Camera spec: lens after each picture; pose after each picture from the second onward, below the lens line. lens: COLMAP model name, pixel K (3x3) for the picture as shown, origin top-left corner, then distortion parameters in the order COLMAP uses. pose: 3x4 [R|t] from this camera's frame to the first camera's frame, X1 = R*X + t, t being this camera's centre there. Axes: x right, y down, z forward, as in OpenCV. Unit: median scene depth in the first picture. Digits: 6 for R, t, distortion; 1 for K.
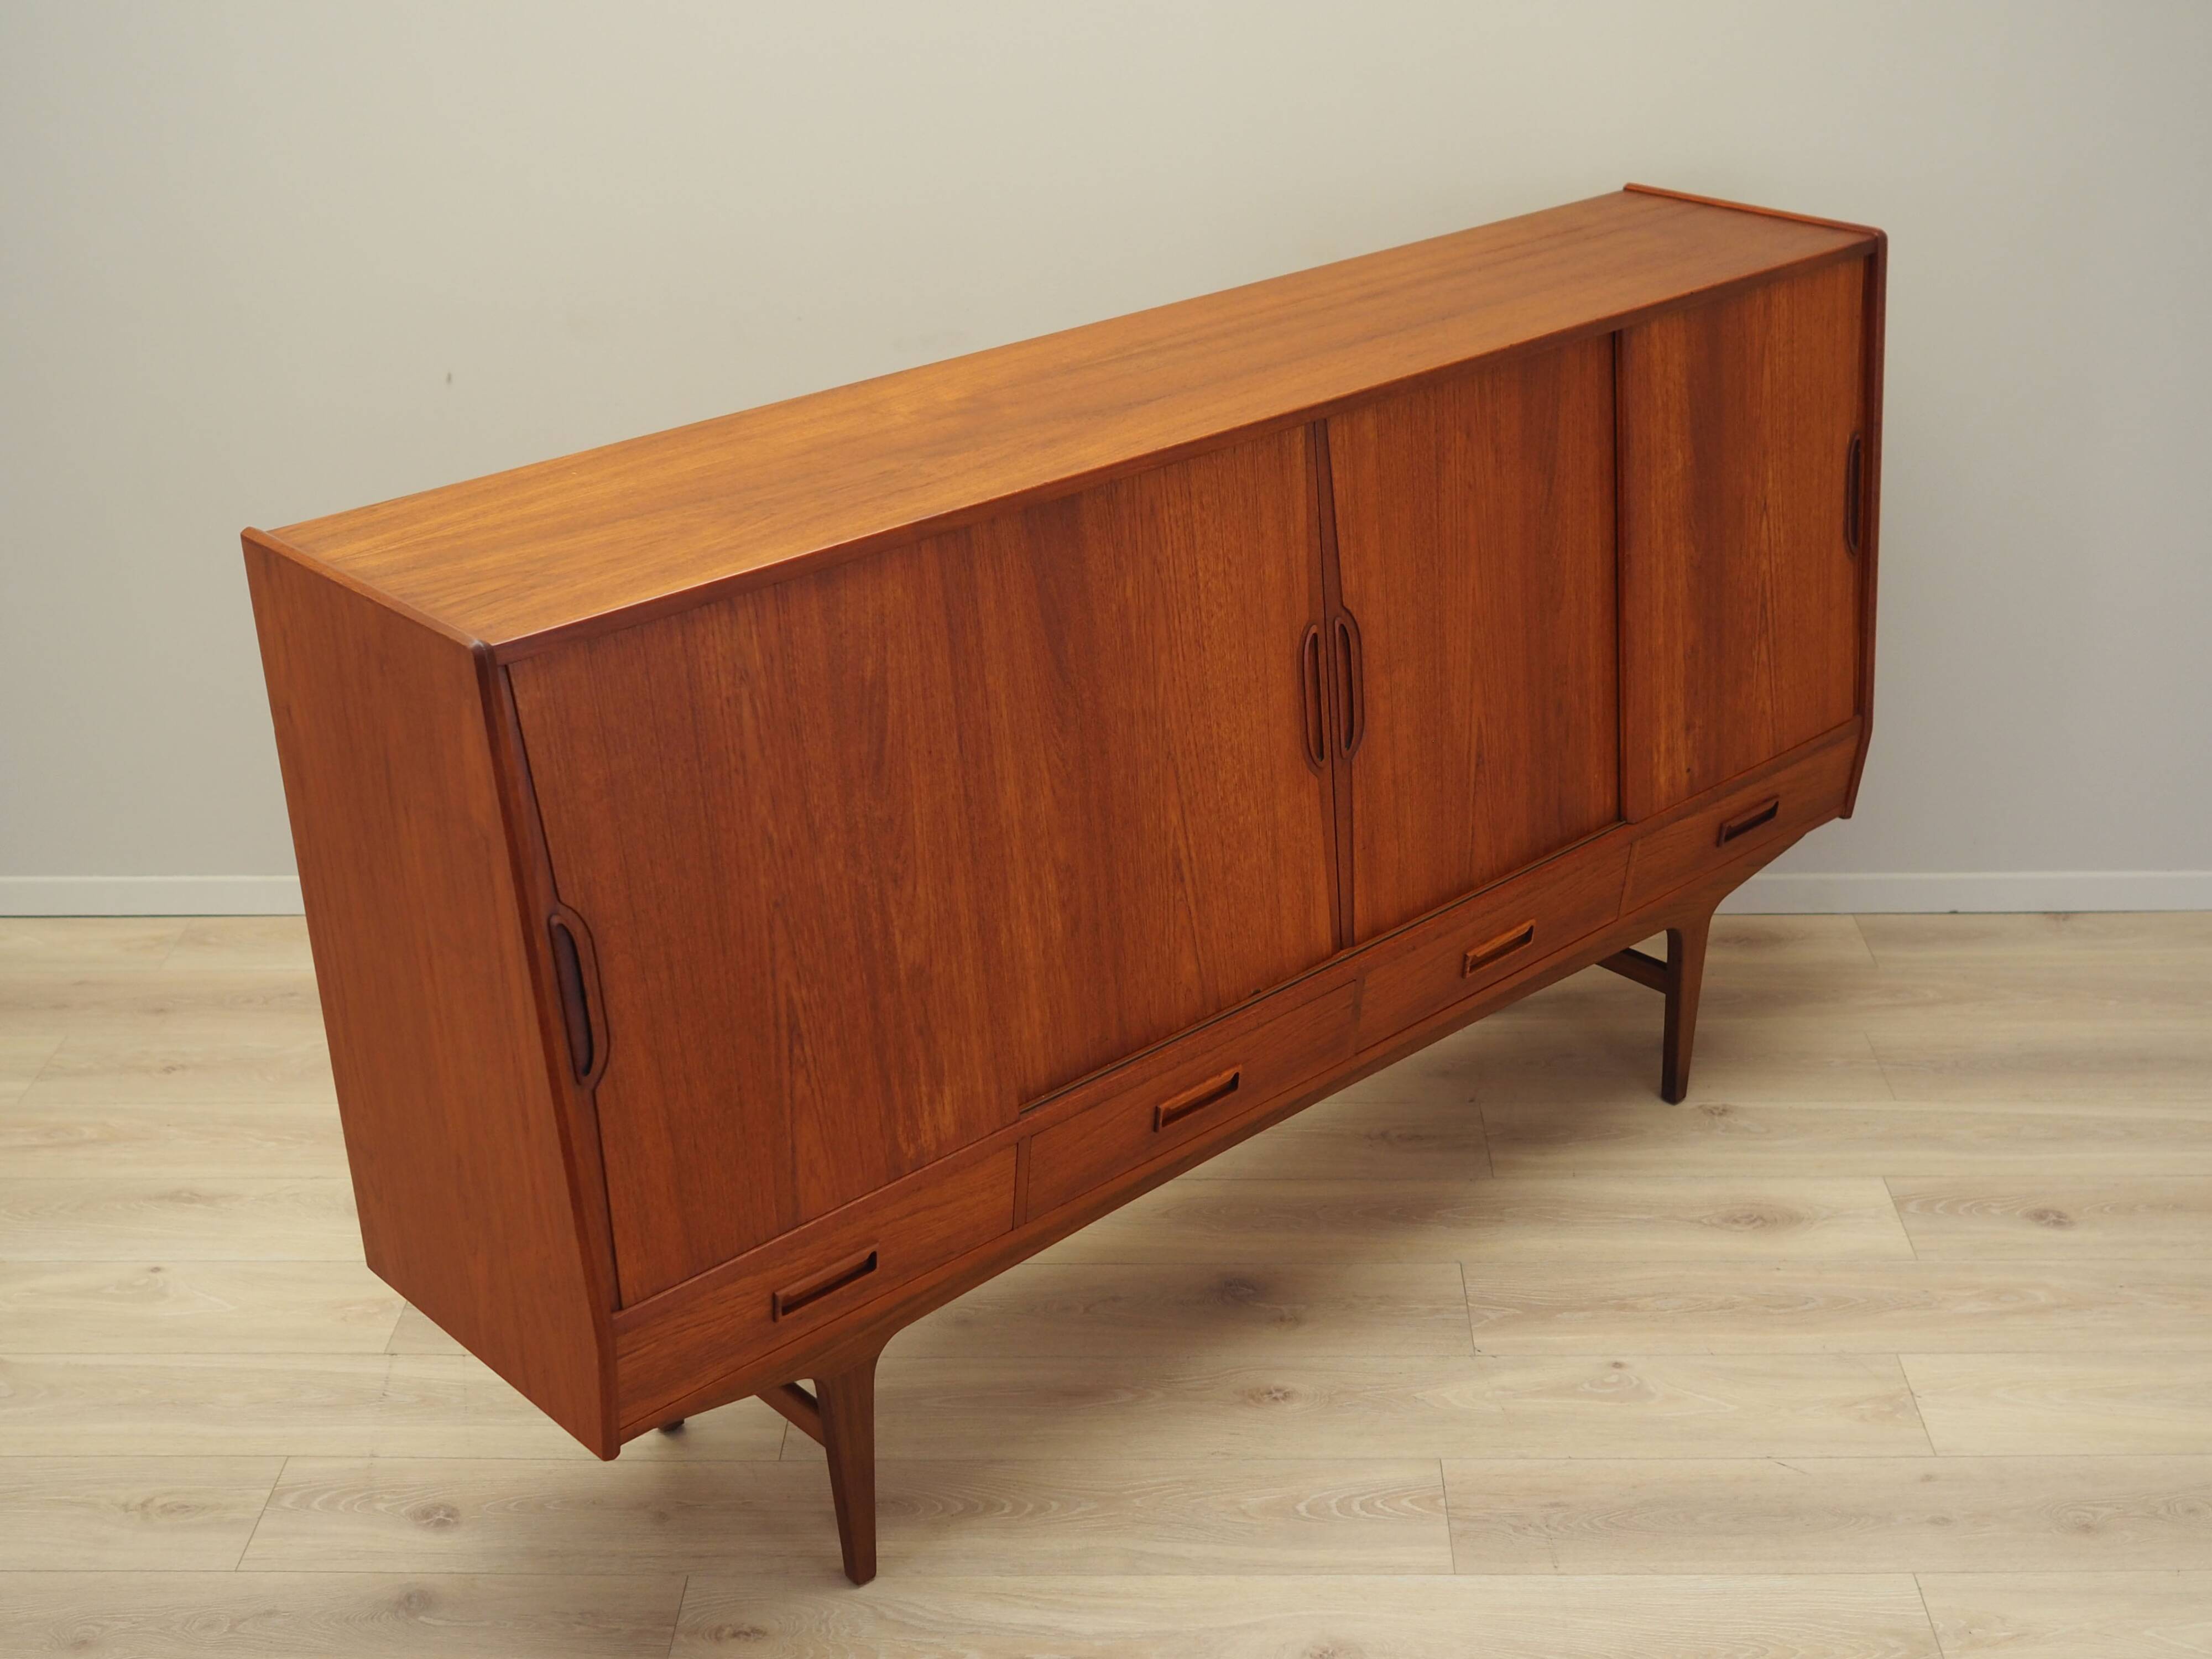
lens RADIAL K [[2693.1, 0, 1110.4], [0, 2693.1, 890.1], [0, 0, 1]] dist [-0.011702, -0.073507]
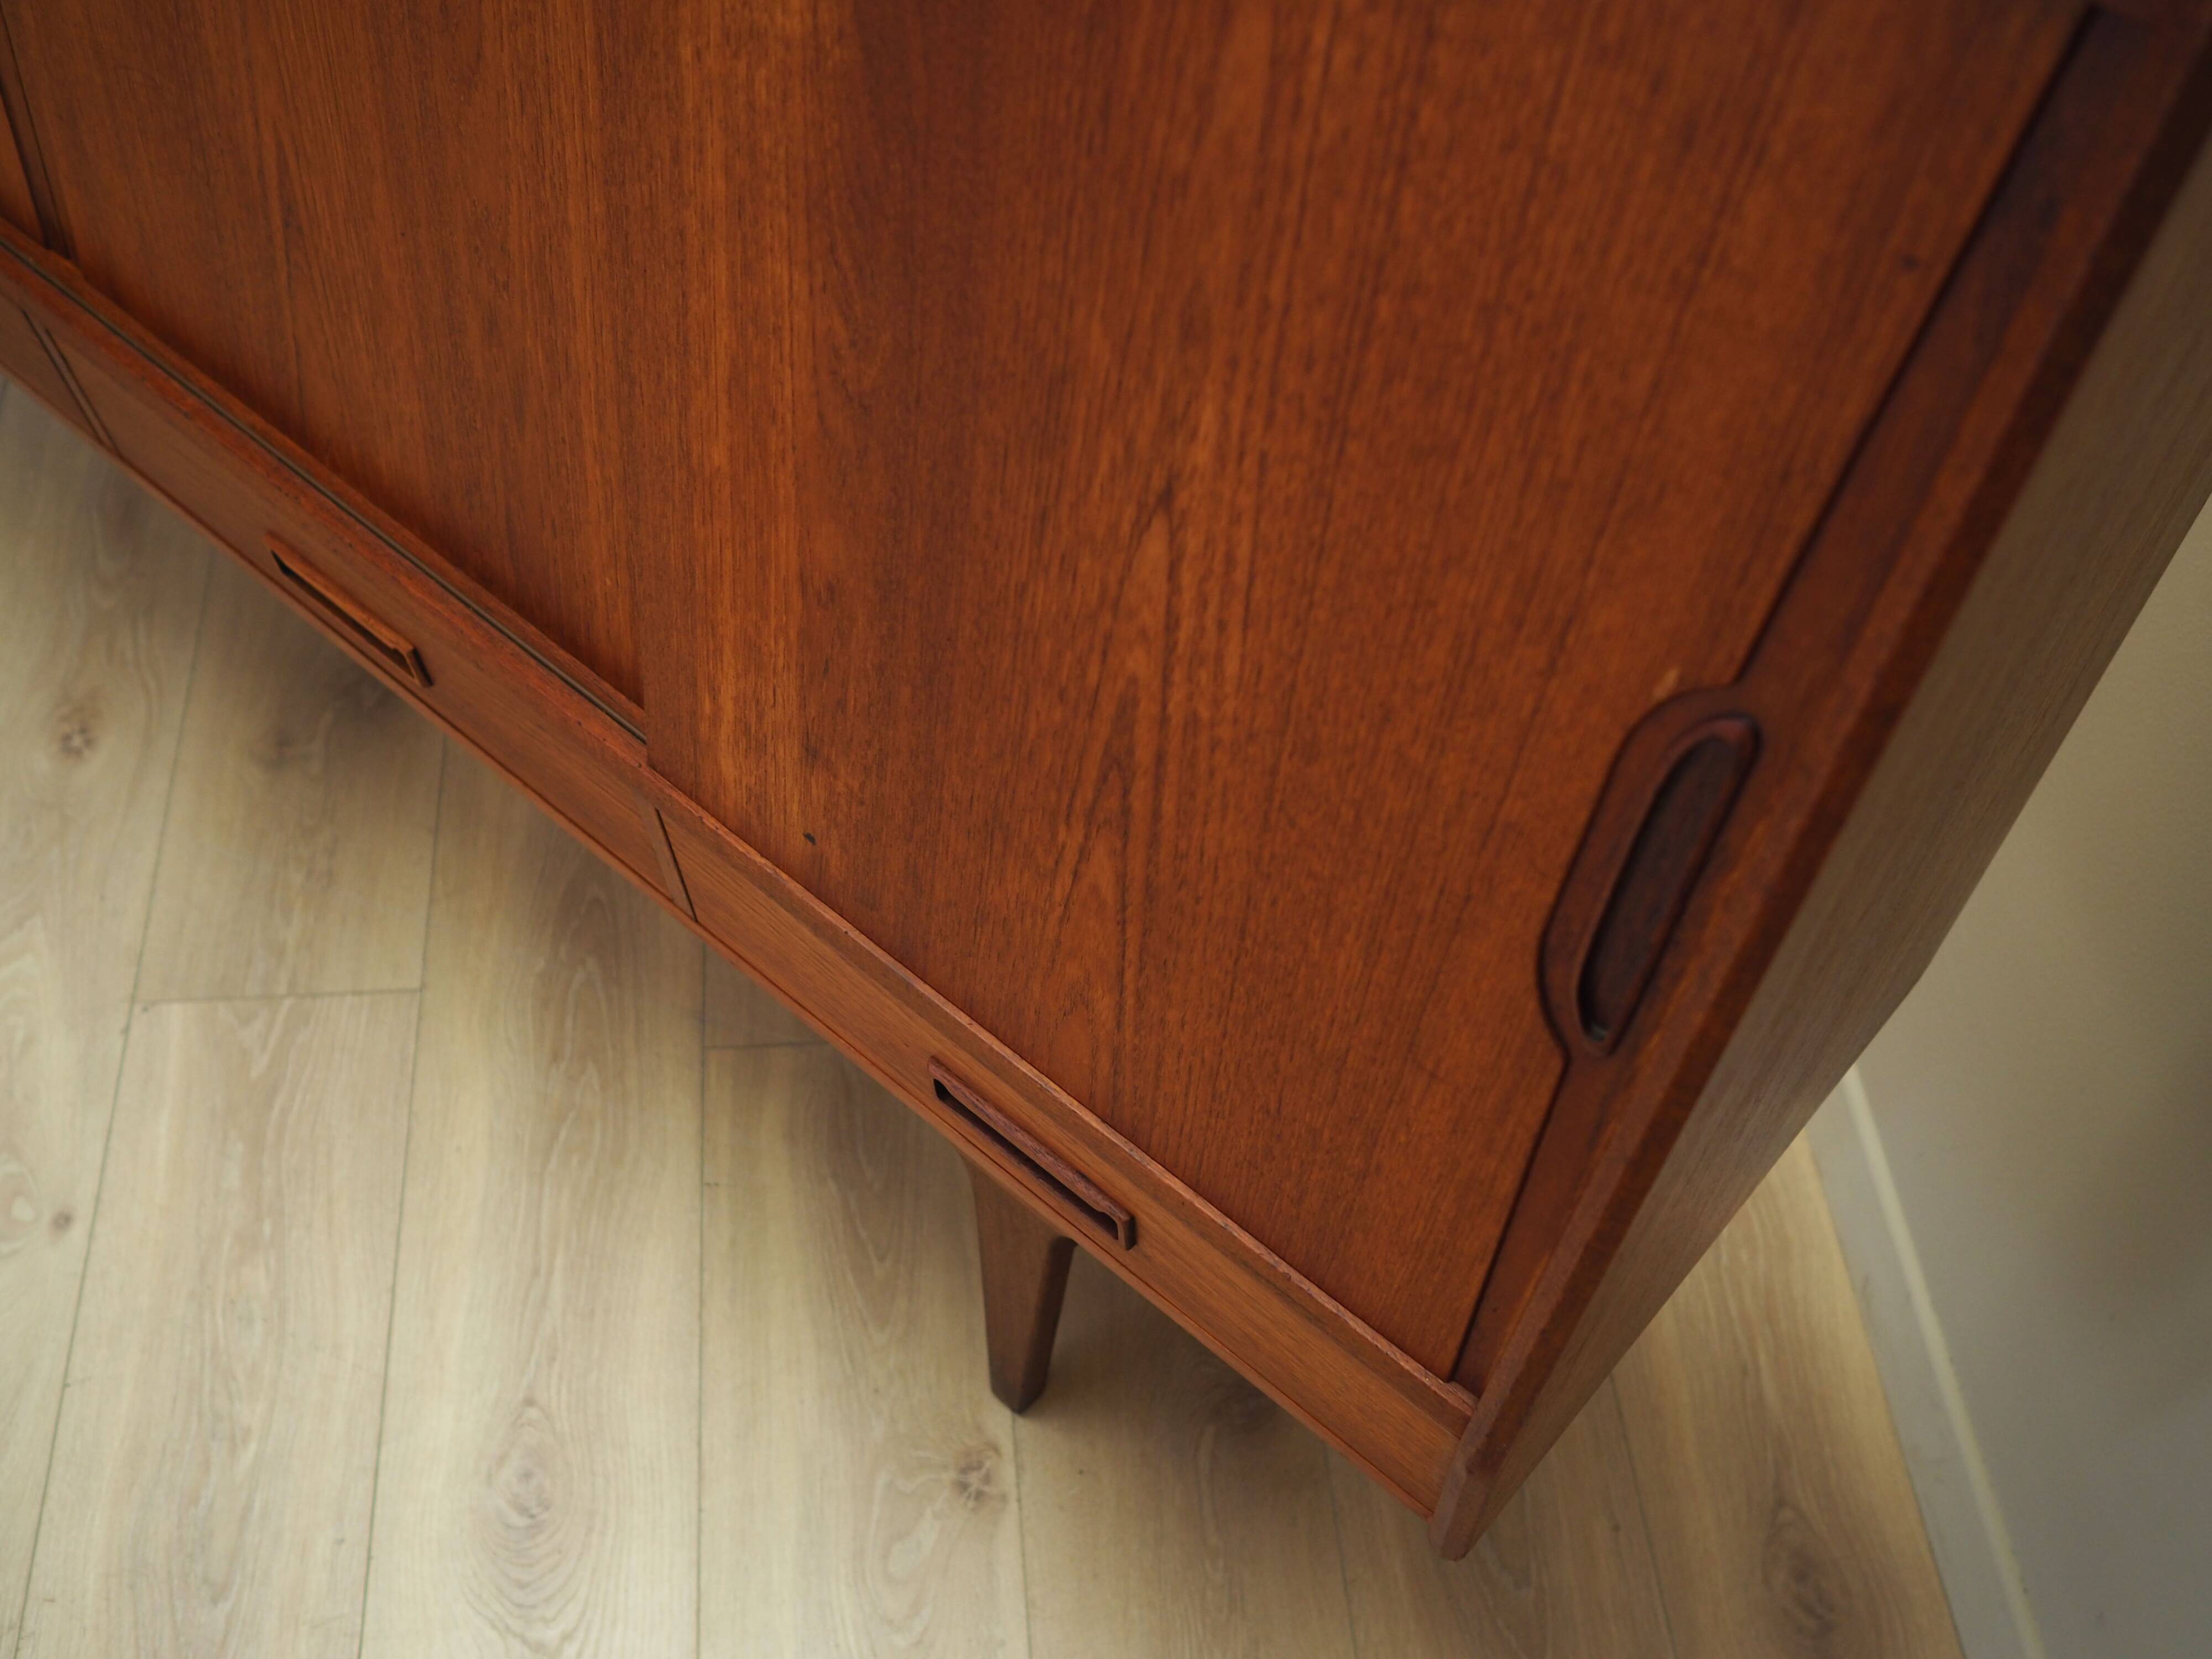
lens RADIAL K [[2300.4, 0, 1173.5], [0, 2300.4, 829.1], [0, 0, 1]] dist [-0.029524, 0.032807]
pose [[0.133964, 0.806821, -0.575408, 0.453905], [-0.516127, 0.552479, 0.654508, -0.309978], [0.845971, 0.209303, 0.490434, 1.018176]]
